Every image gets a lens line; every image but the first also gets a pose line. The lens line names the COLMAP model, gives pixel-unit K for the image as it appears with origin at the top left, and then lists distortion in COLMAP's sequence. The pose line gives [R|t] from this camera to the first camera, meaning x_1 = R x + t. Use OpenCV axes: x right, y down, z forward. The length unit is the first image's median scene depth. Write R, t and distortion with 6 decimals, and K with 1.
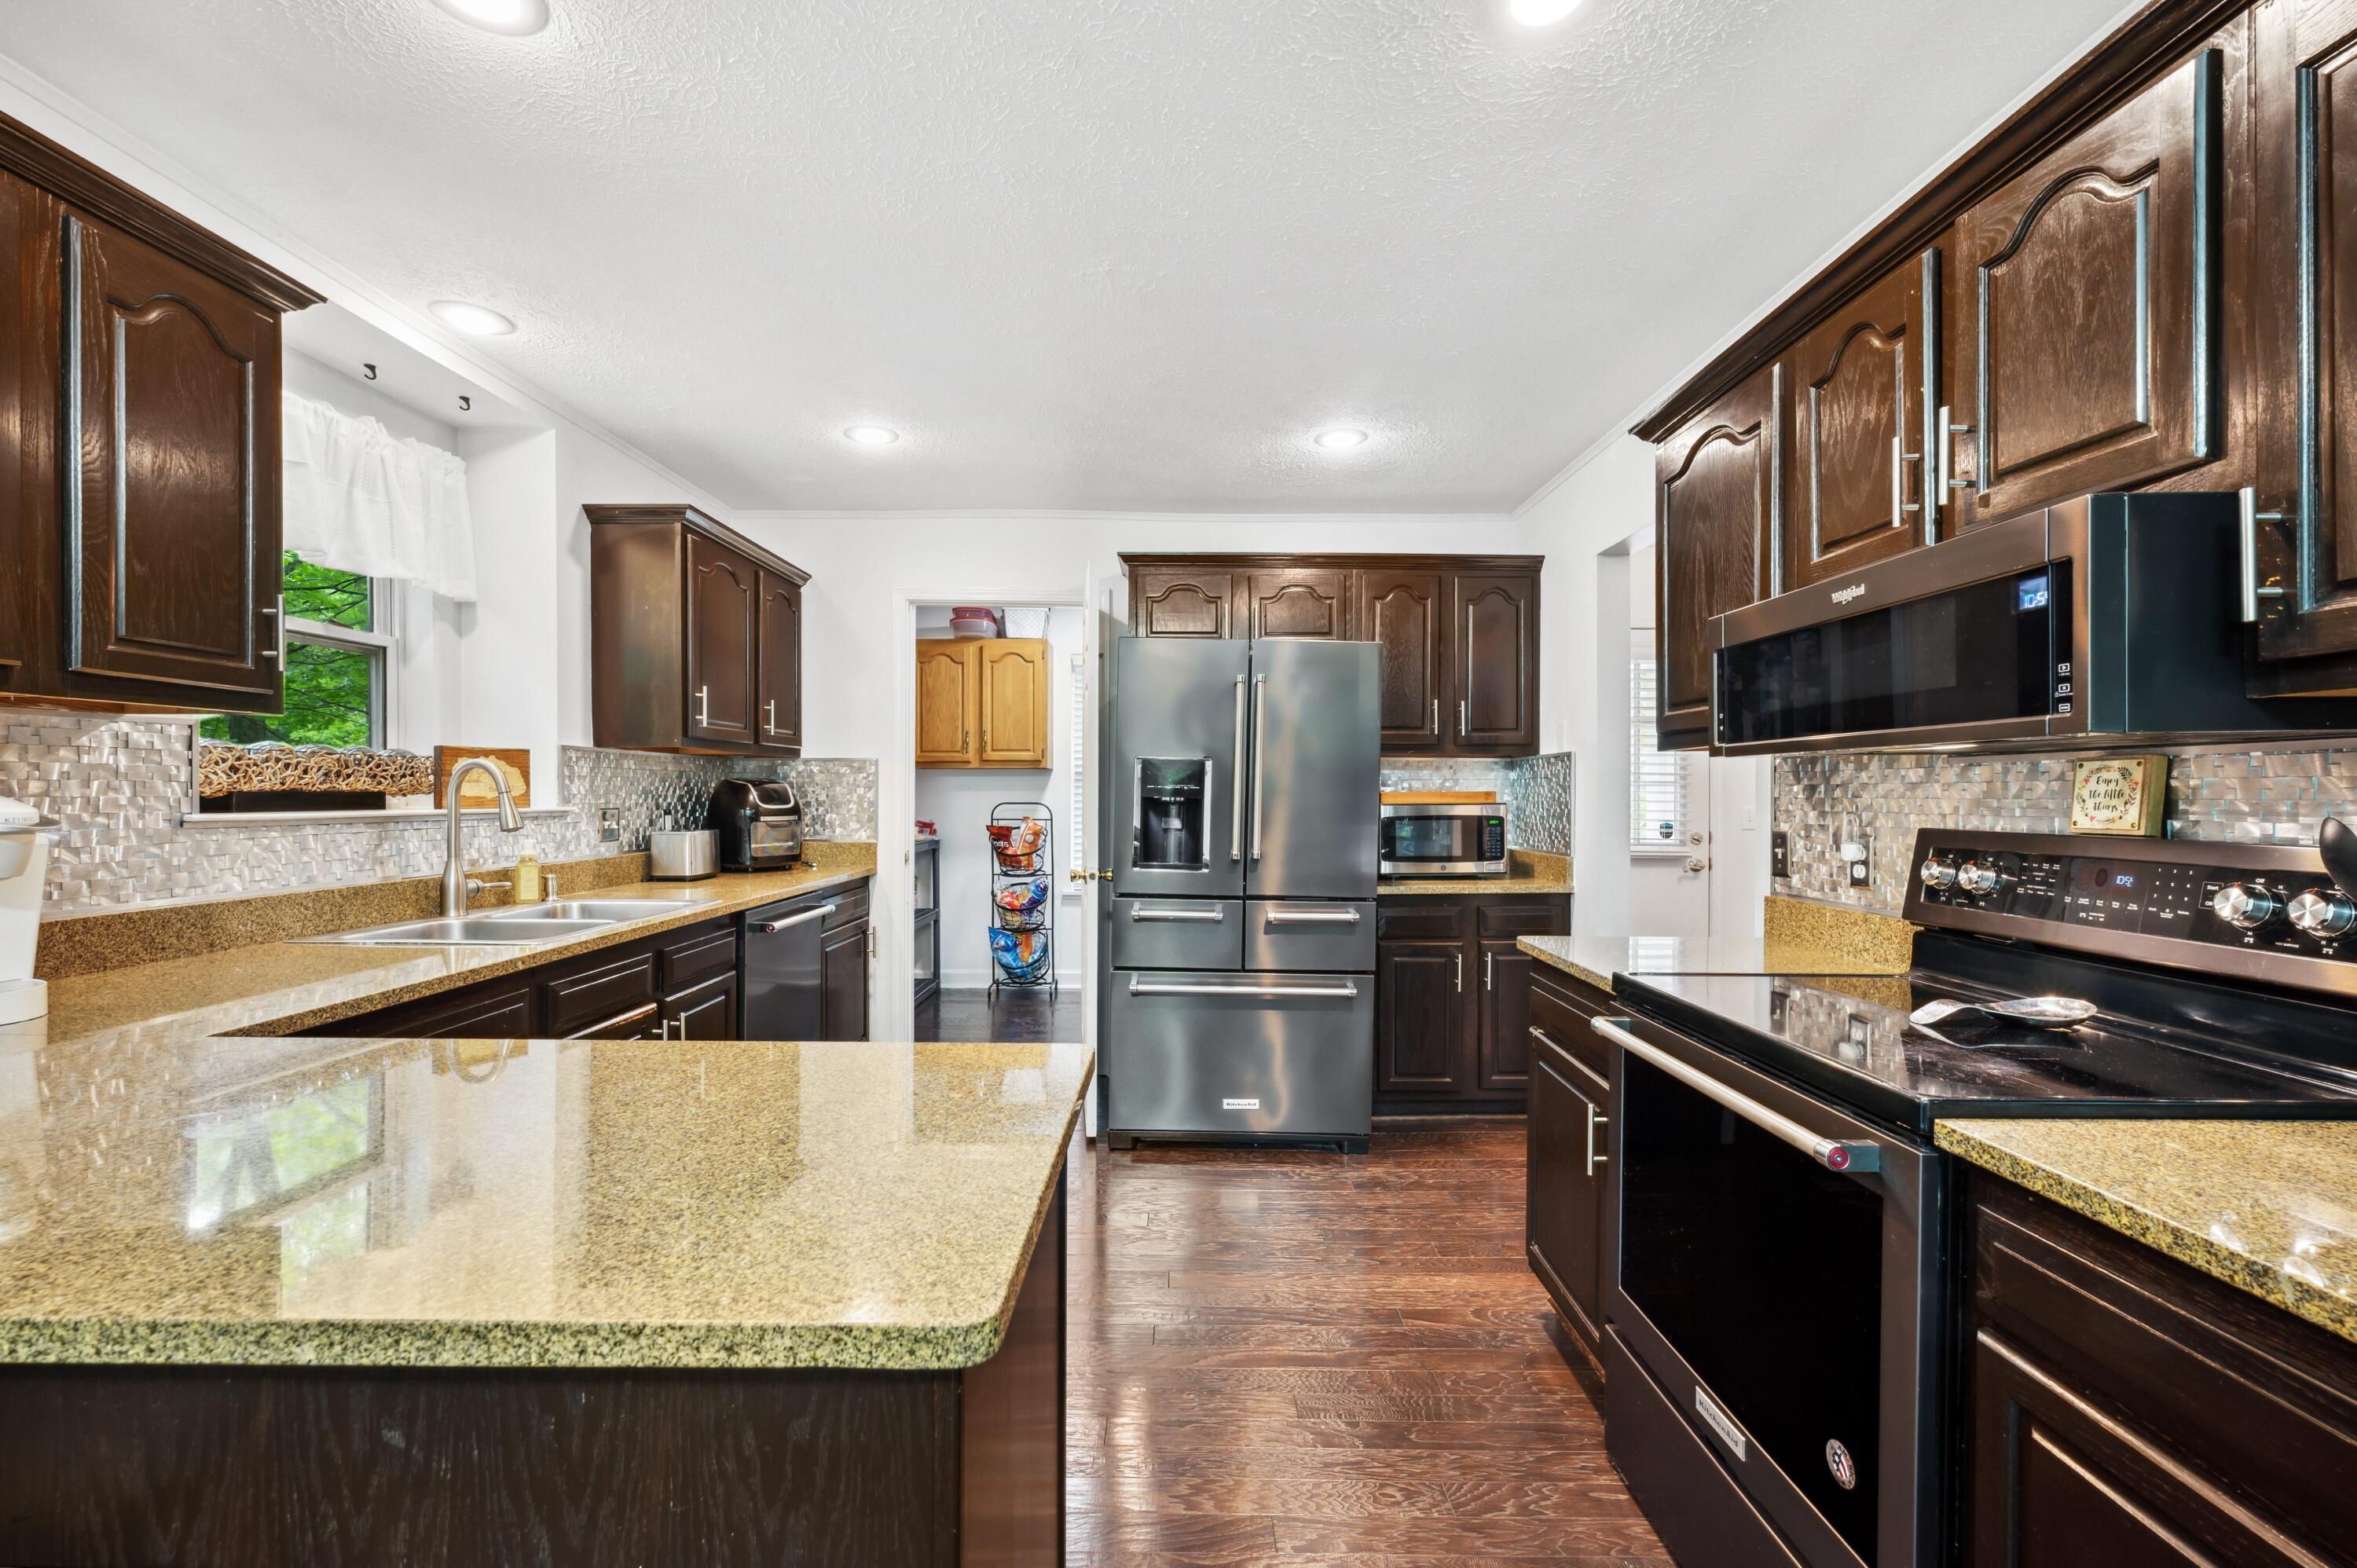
lens RADIAL K [[941.4, 0, 1197.7], [0, 941.4, 792.7], [0, 0, 1]] dist [-0.002077, -0.000067]
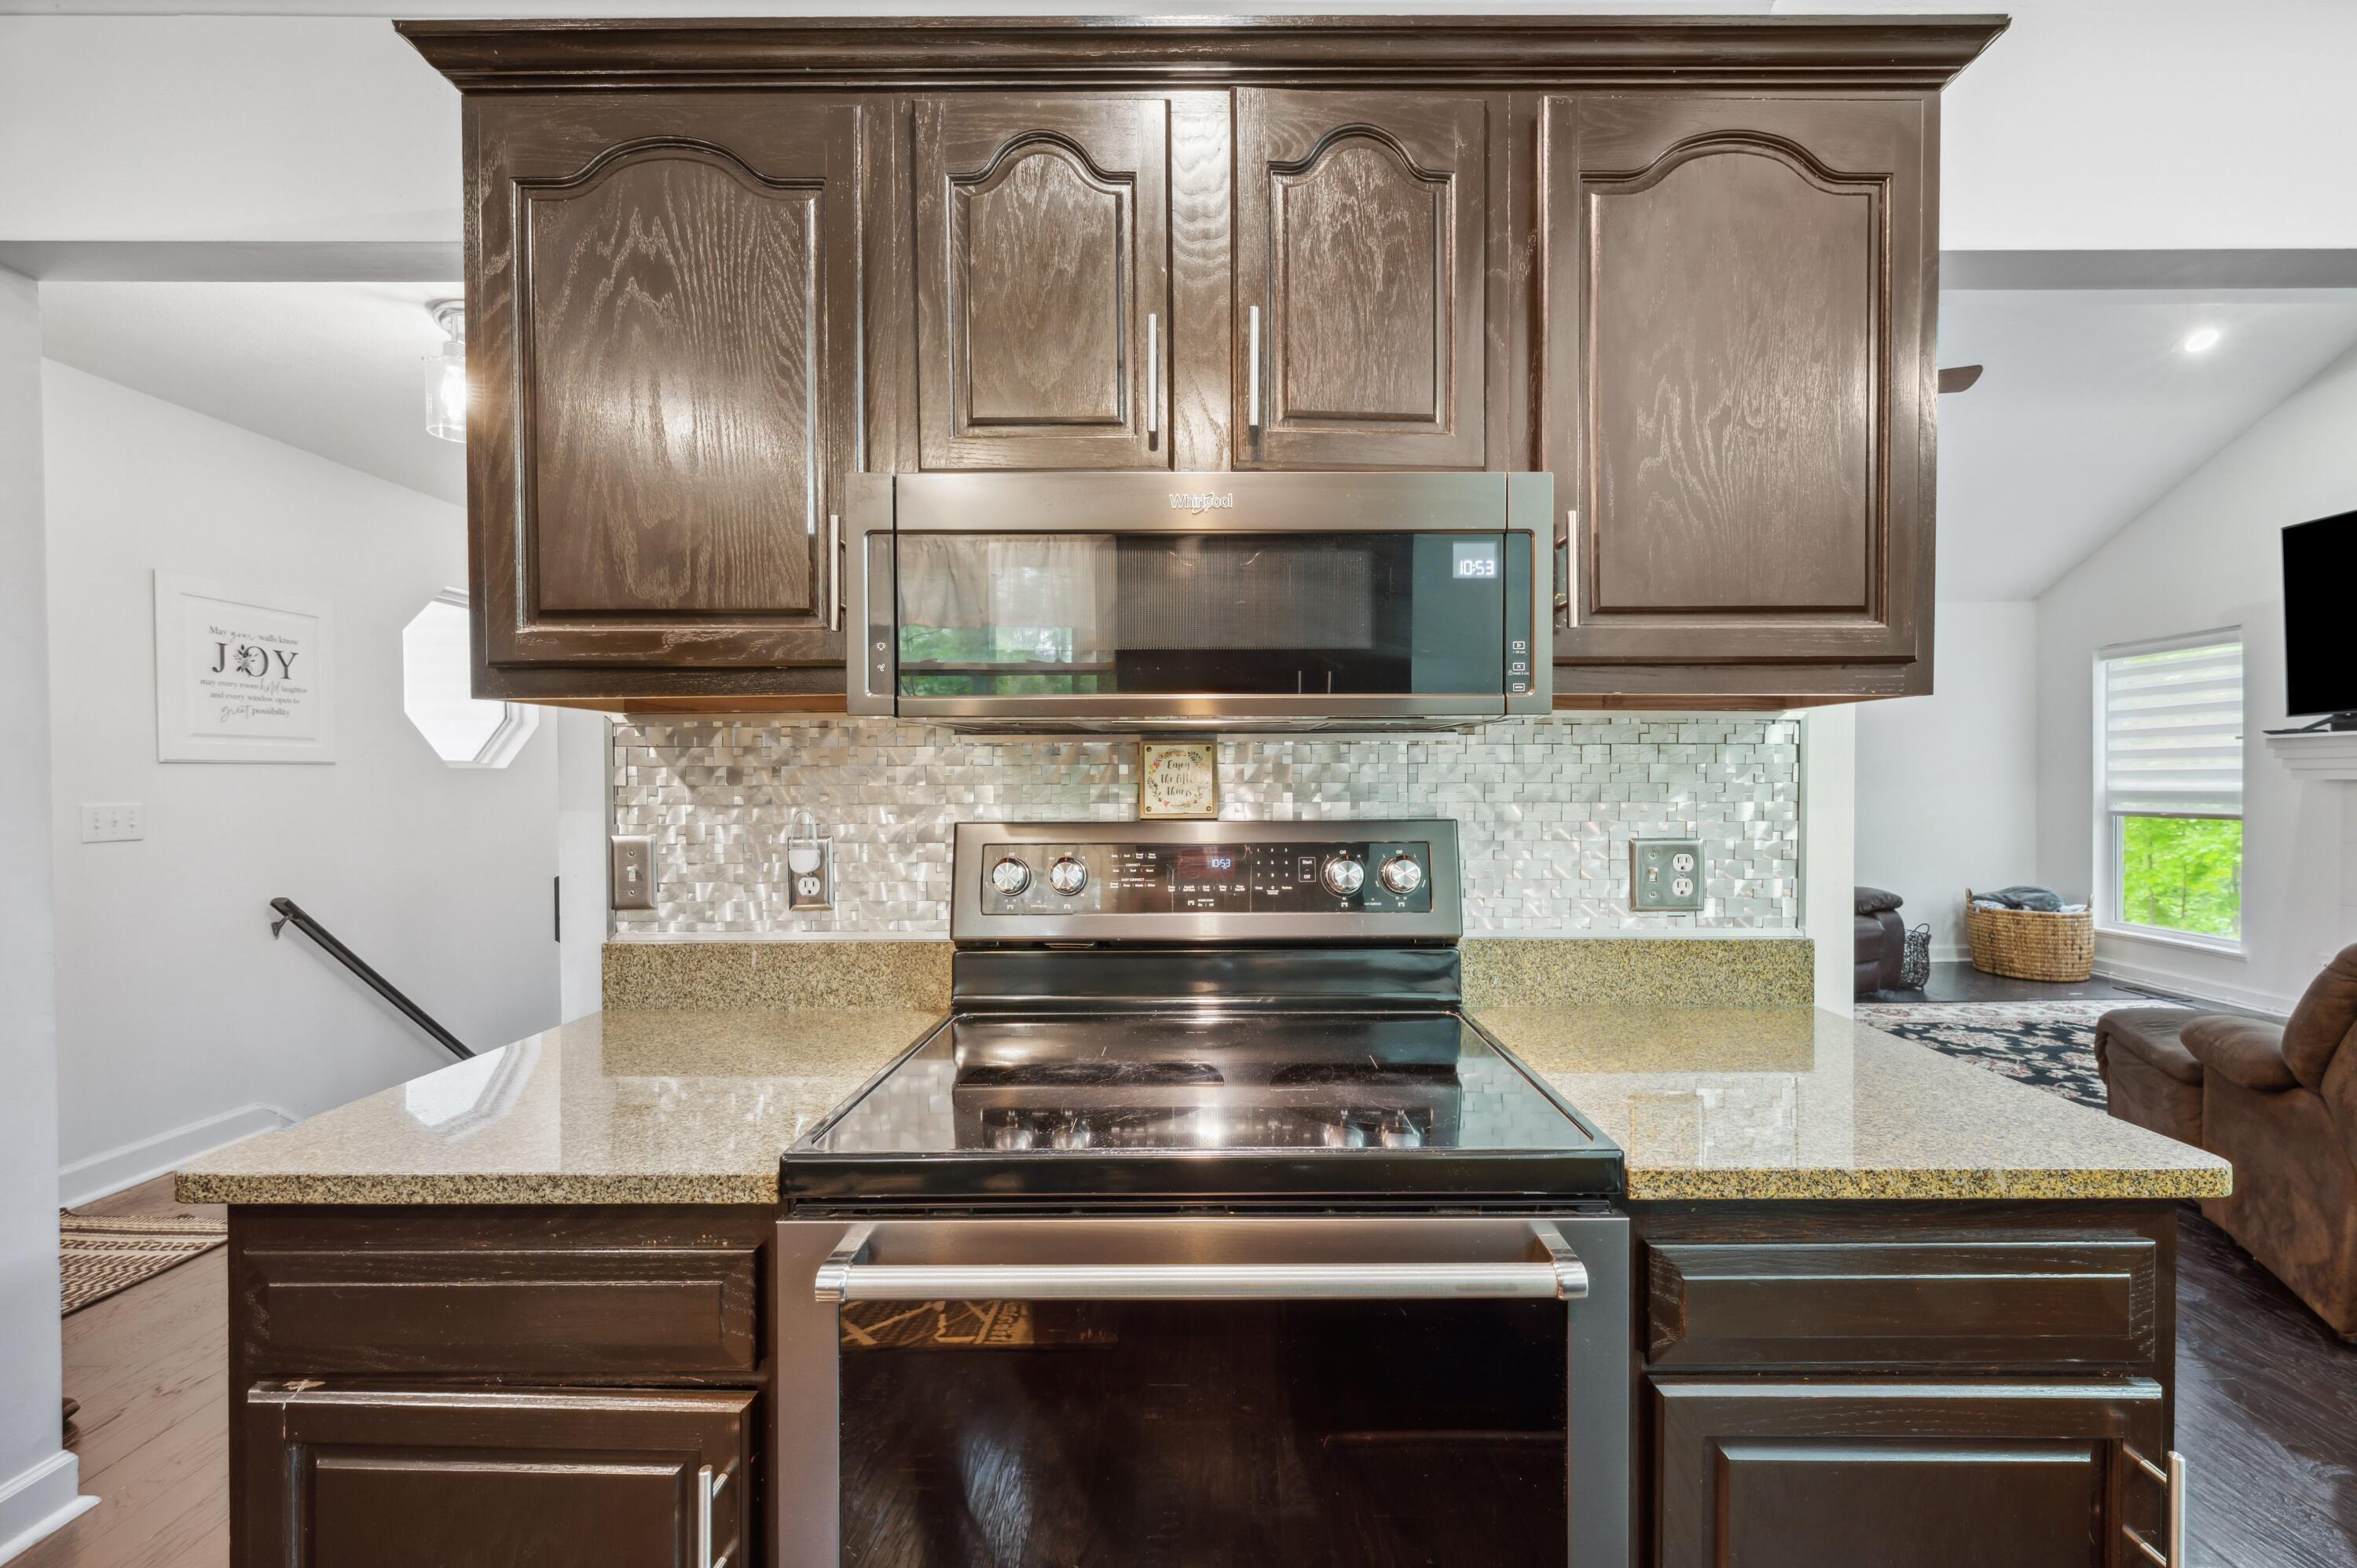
lens RADIAL K [[941.4, 0, 1197.7], [0, 941.4, 792.7], [0, 0, 1]] dist [-0.002077, -0.000067]
pose [[0.015534, -0.013175, 0.999793, -0.032127], [0.001403, 0.999912, 0.013155, 0.003374], [-0.999878, 0.001198, 0.015551, 0.956318]]
